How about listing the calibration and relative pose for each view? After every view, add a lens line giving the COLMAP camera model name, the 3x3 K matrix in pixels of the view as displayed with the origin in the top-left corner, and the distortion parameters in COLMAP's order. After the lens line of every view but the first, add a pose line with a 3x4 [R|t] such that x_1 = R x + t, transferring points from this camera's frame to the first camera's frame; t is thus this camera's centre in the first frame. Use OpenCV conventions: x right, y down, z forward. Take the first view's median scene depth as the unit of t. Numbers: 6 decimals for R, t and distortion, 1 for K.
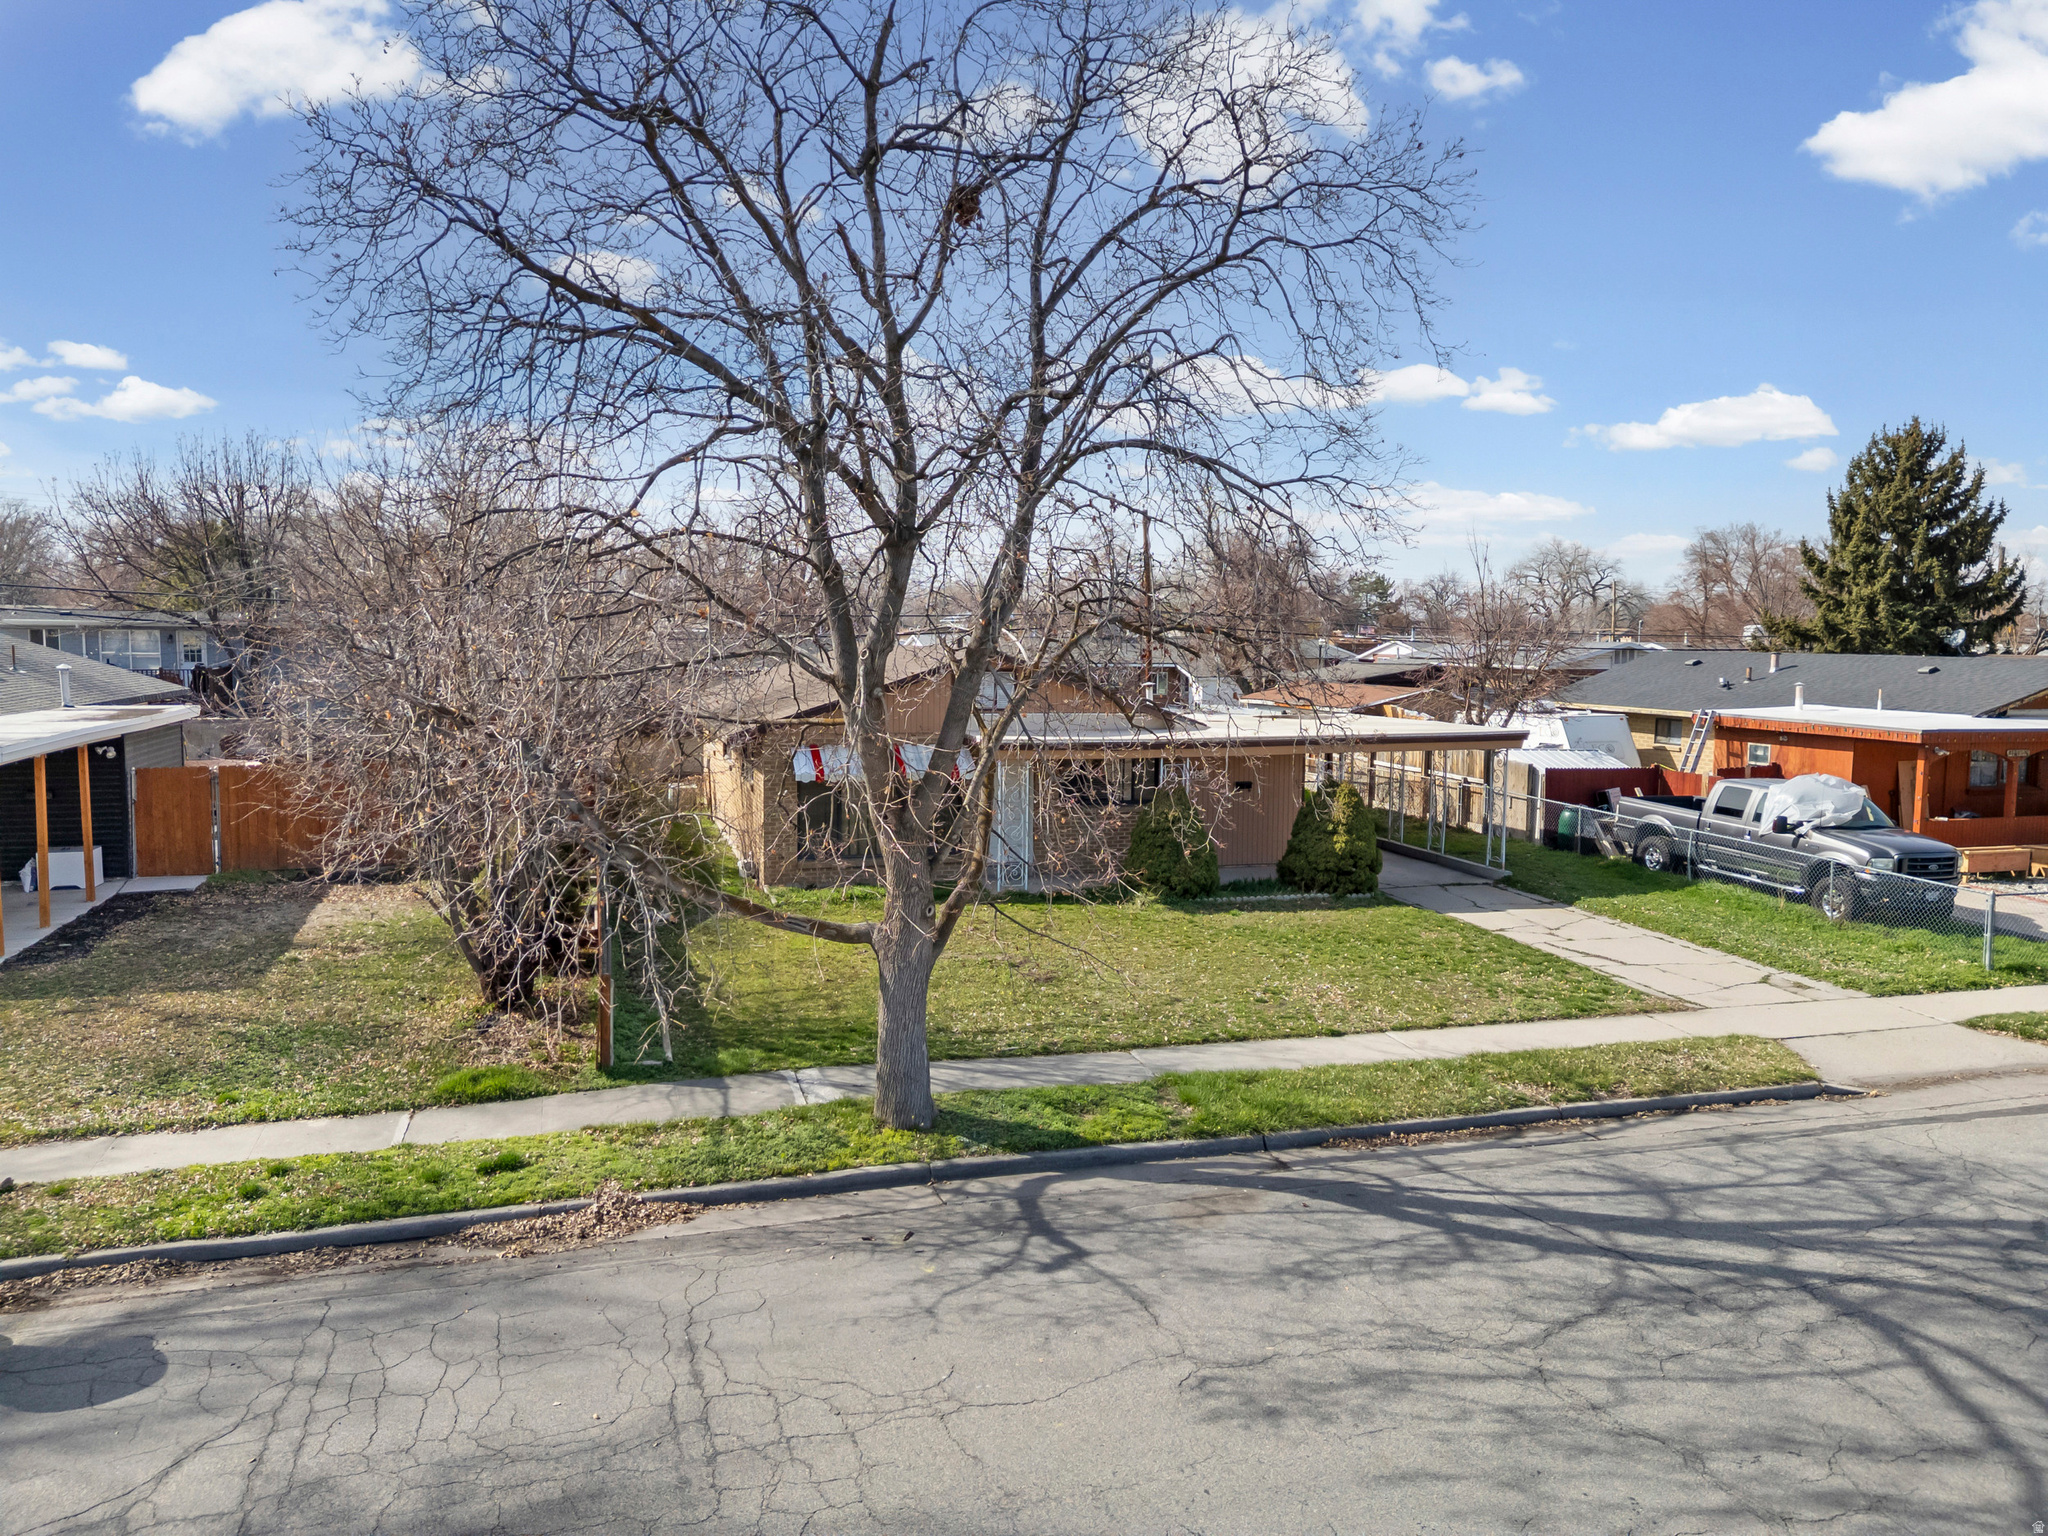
lens RADIAL K [[1564.4, 0, 958.7], [0, 1564.4, 765.9], [0, 0, 1]] dist [0.081529, -0.101226]
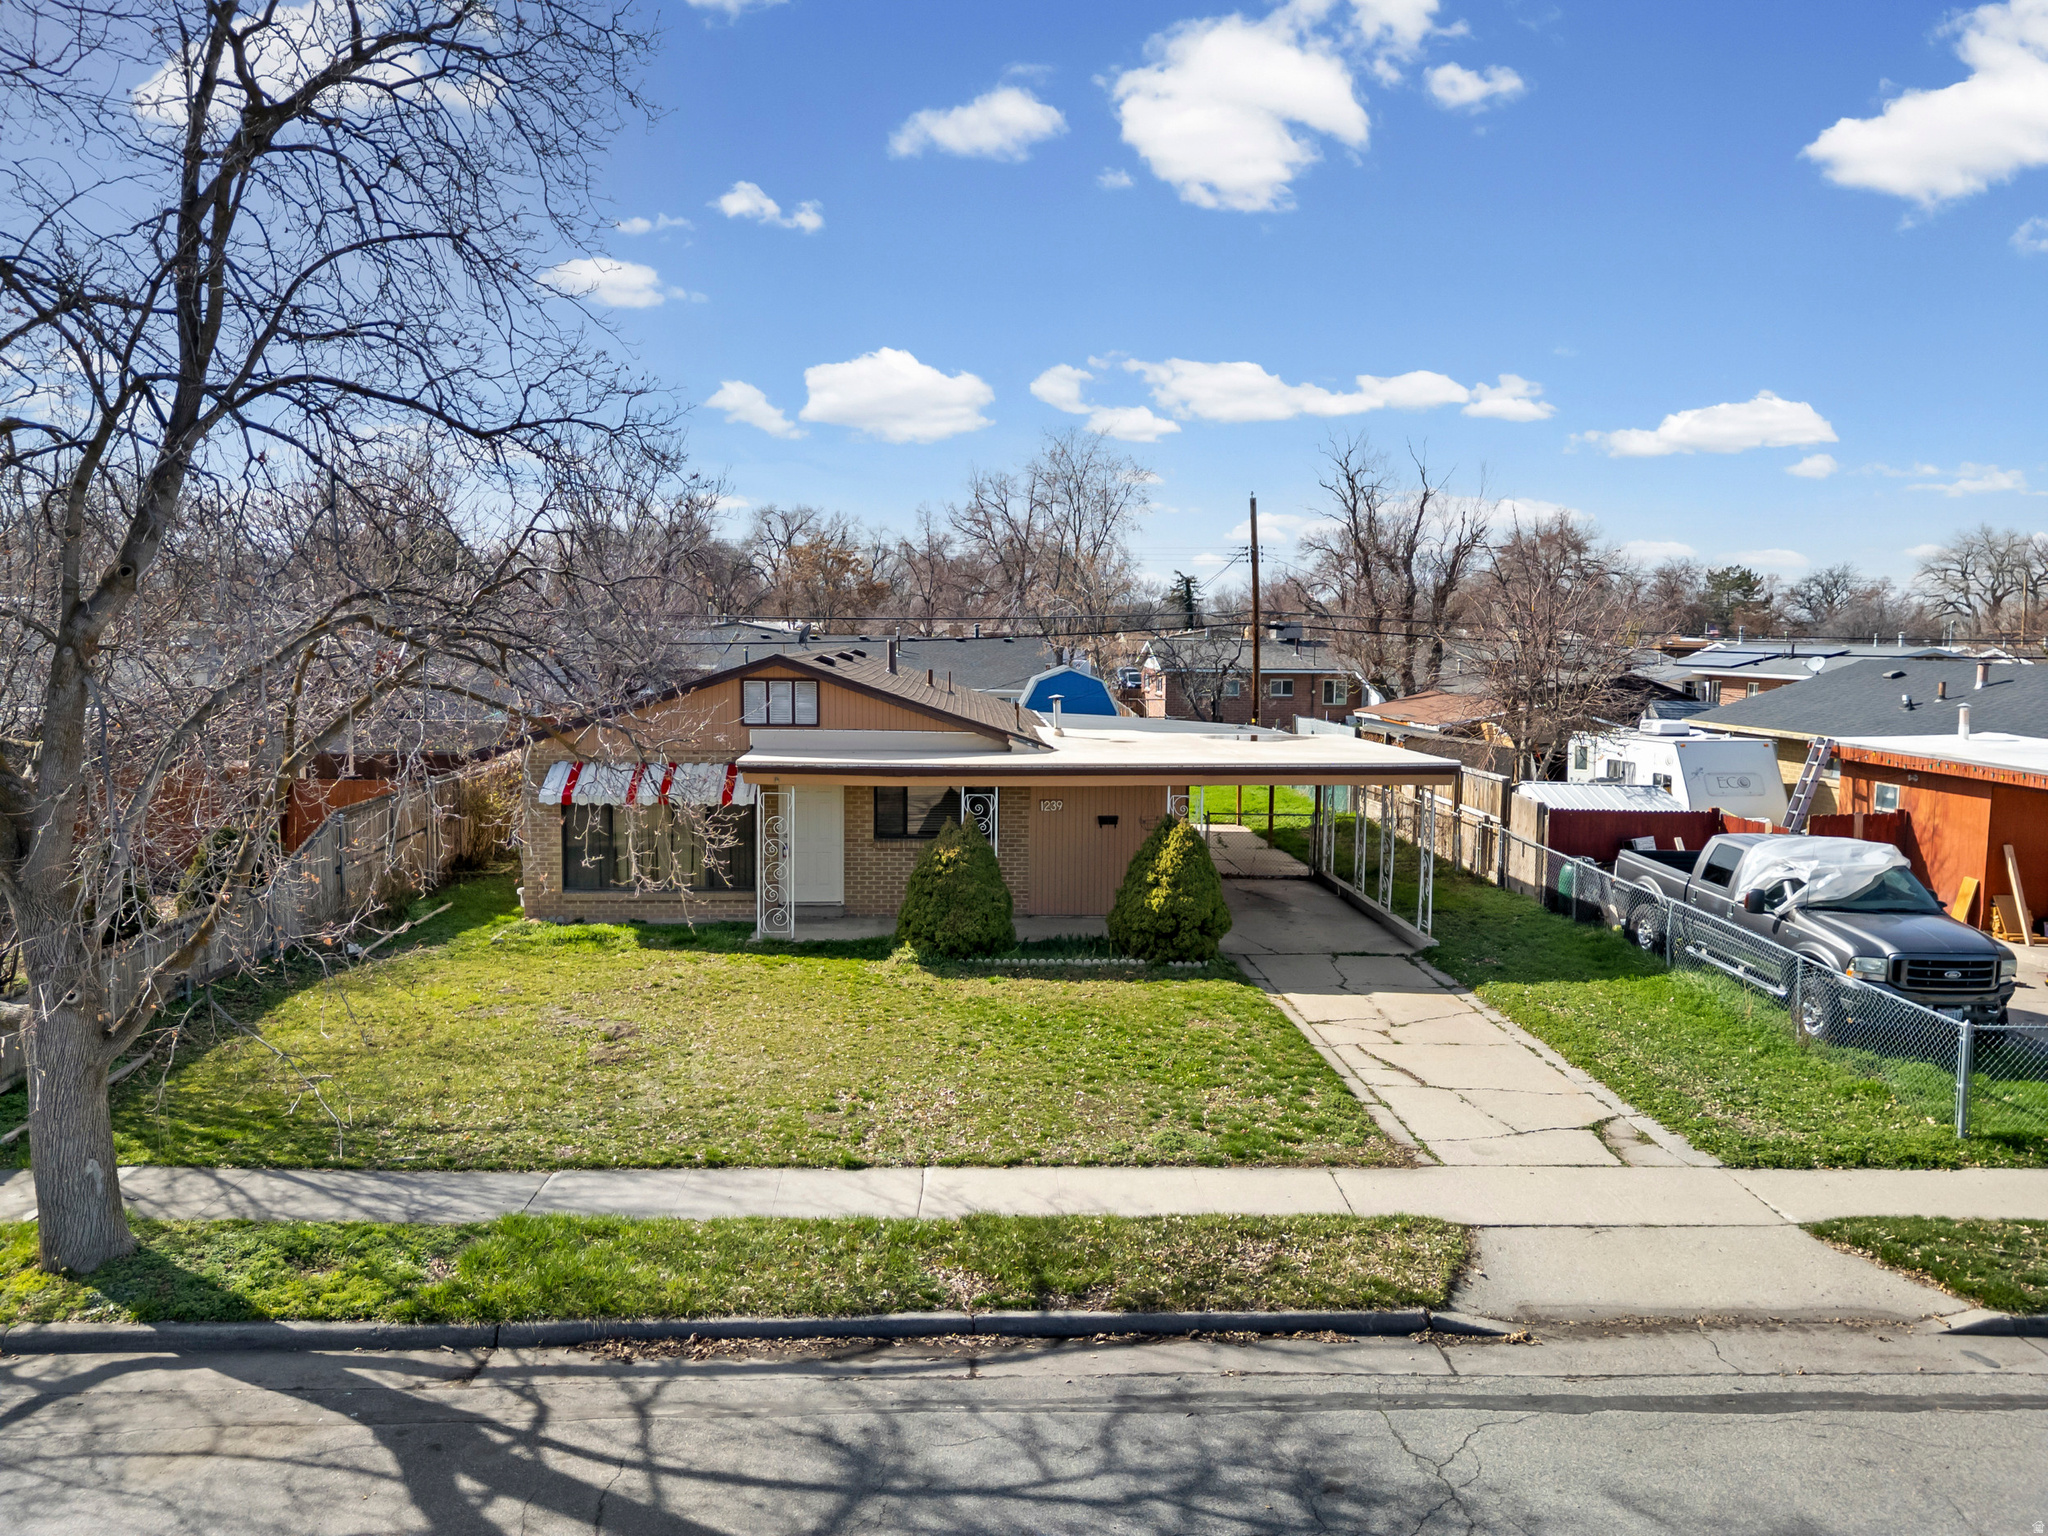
lens RADIAL K [[1564.4, 0, 958.7], [0, 1564.4, 765.9], [0, 0, 1]] dist [0.081529, -0.101226]
pose [[0.968750, 0.024616, -0.246814, 0.513701], [-0.024672, 0.999691, 0.002868, -0.026938], [0.246808, 0.003311, 0.969059, 0.308530]]
